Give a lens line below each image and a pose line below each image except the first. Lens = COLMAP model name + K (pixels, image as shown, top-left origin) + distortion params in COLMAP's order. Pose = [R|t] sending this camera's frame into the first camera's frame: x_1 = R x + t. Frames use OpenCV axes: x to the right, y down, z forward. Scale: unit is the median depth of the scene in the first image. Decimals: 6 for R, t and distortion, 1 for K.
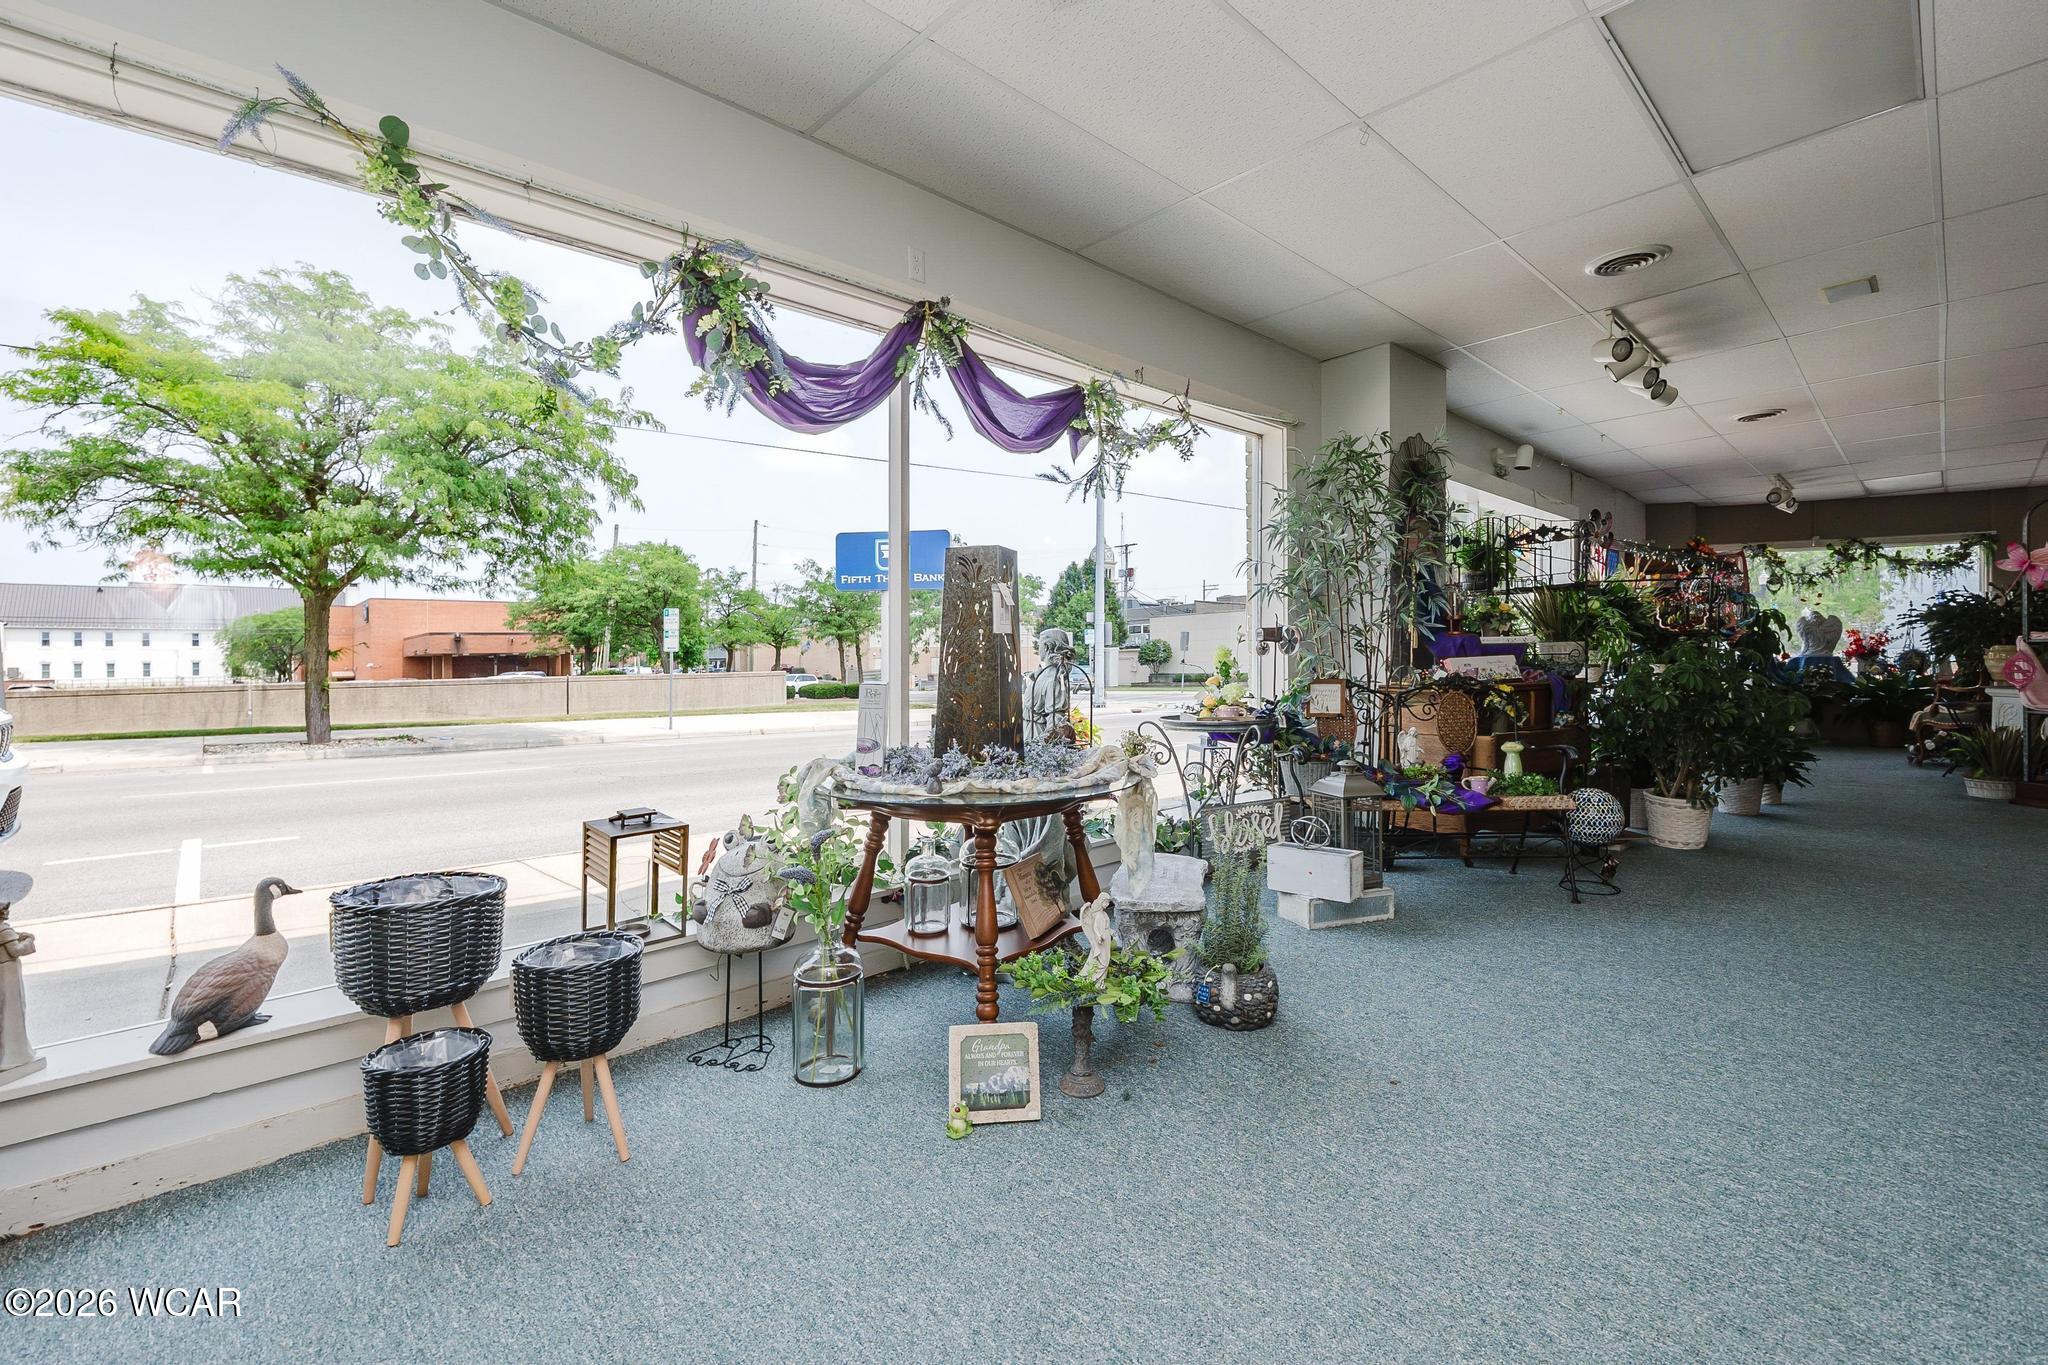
lens RADIAL K [[893.1, 0, 1012.4], [0, 893.1, 690.5], [0, 0, 1]] dist [-0.003750, -0.001489]
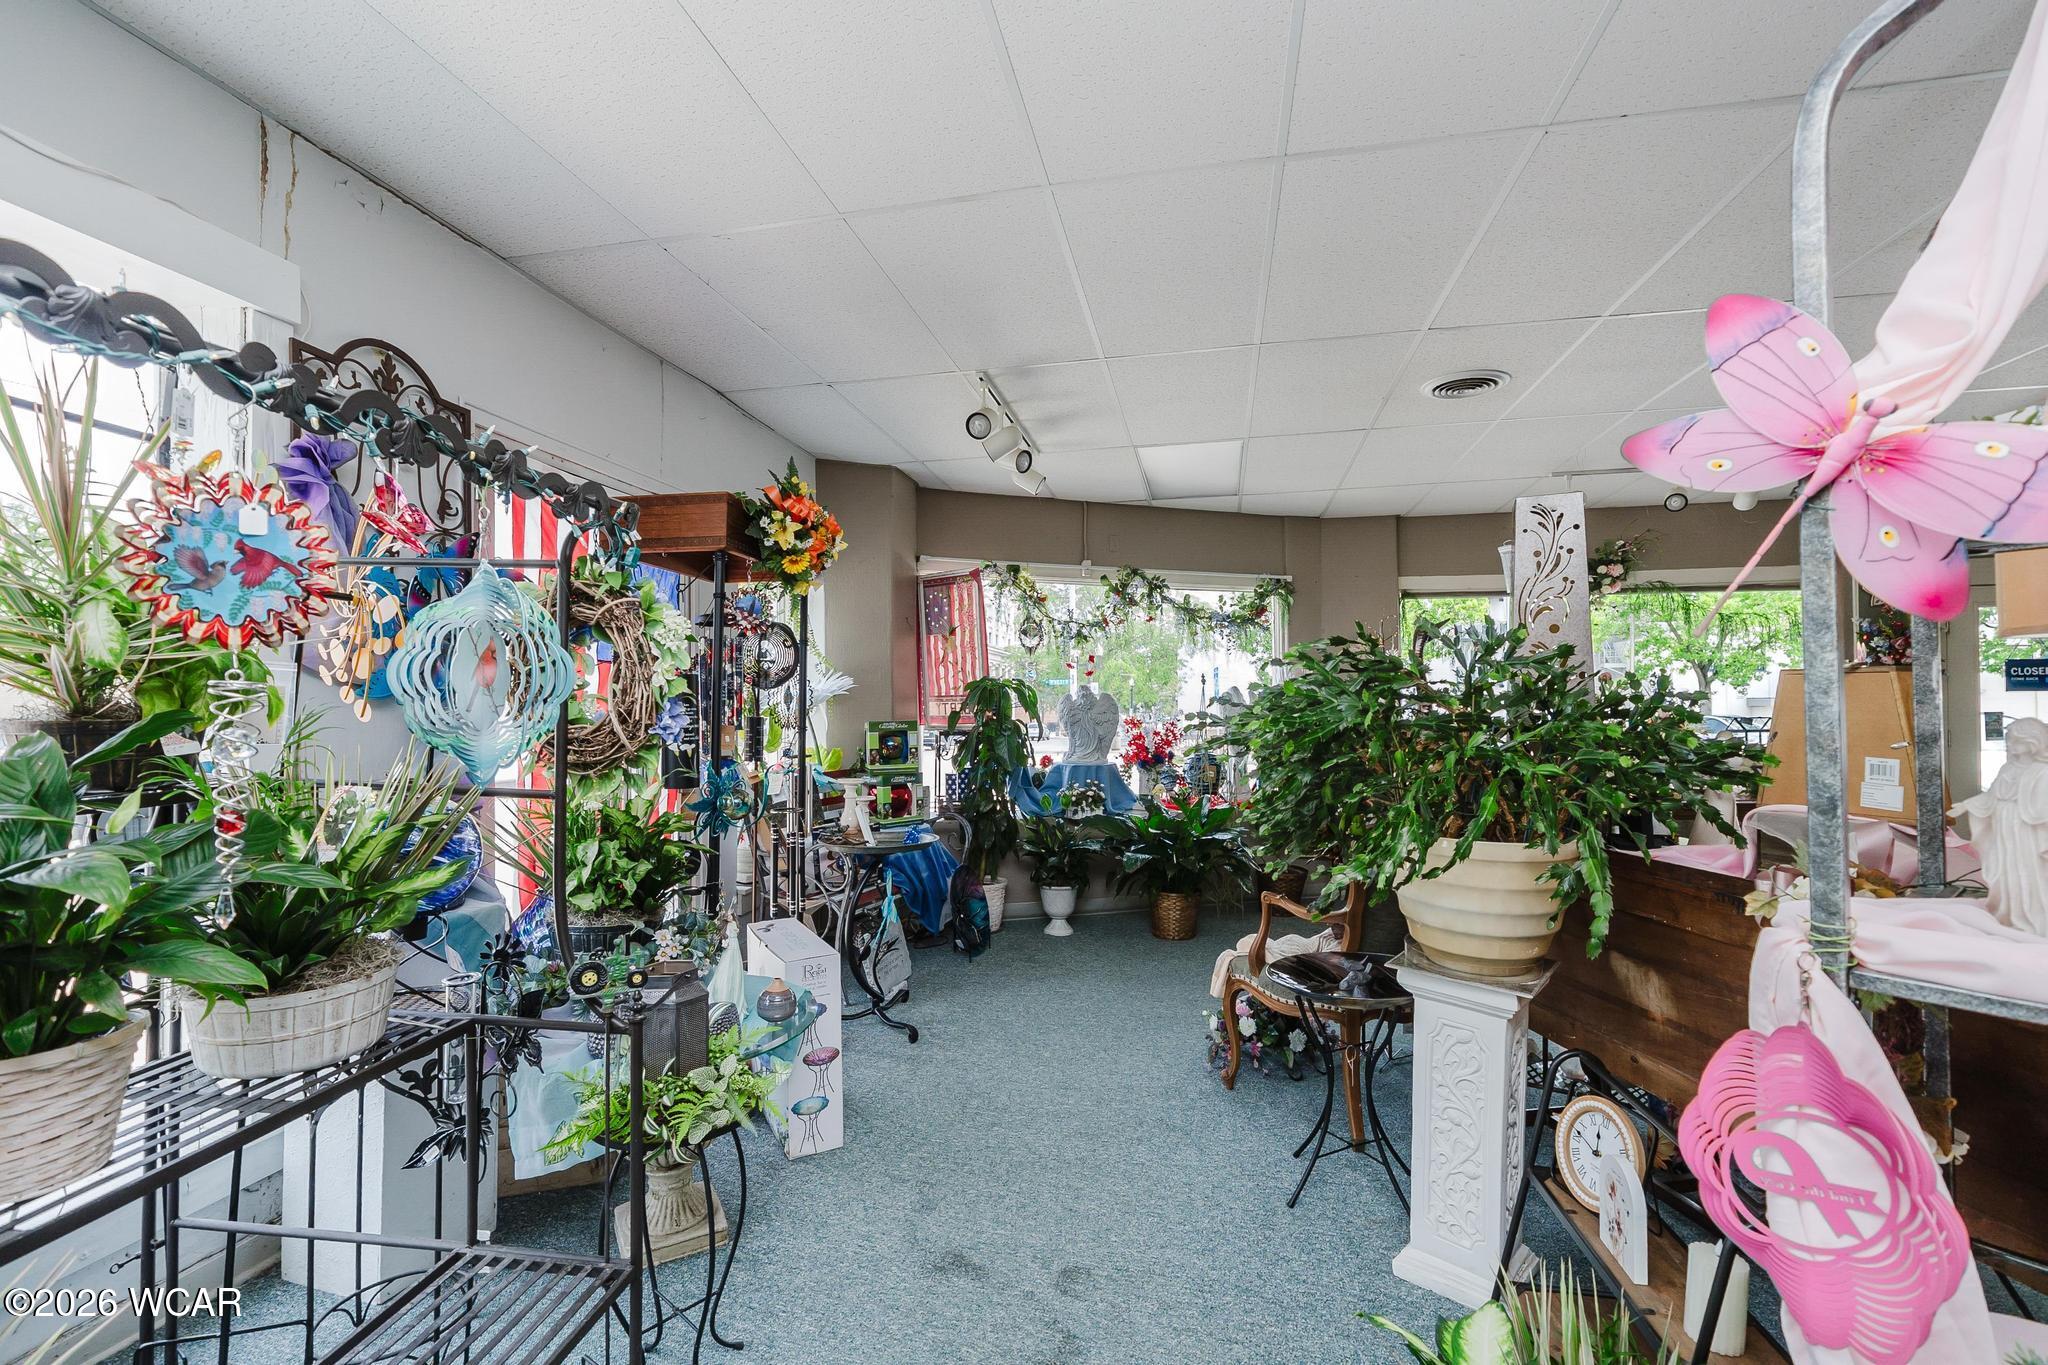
lens RADIAL K [[893.1, 0, 1031.8], [0, 893.1, 682.9], [0, 0, 1]] dist [-0.003750, -0.001489]
pose [[0.819525, 0.034591, 0.571998, 0.543793], [0.000258, 0.998154, -0.060731, -0.055775], [-0.573043, 0.049918, 0.818004, 0.544830]]
